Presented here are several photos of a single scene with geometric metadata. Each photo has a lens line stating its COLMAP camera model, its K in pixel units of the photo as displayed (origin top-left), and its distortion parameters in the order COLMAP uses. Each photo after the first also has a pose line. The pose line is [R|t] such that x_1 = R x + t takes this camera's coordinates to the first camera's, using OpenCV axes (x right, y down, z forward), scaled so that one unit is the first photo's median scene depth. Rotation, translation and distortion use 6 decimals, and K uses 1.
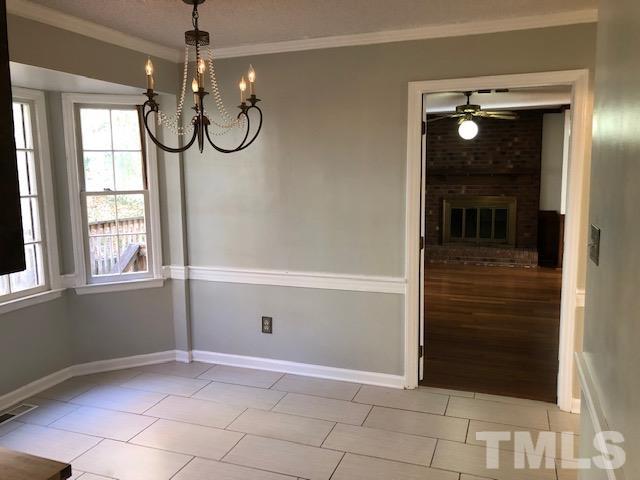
lens RADIAL K [[525.3, 0, 320.2], [0, 525.3, 239.8], [0, 0, 1]] dist [0.026608, -0.018486]
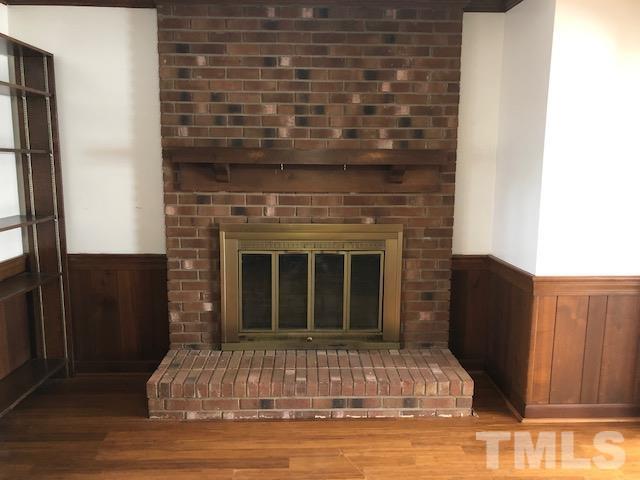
lens RADIAL K [[525.3, 0, 320.1], [0, 525.3, 240.9], [0, 0, 1]] dist [0.026608, -0.018486]
pose [[0.927768, -0.040286, 0.370976, 0.166631], [0.033244, 0.999125, 0.025362, -0.079483], [-0.371673, -0.011197, 0.928296, 0.648277]]
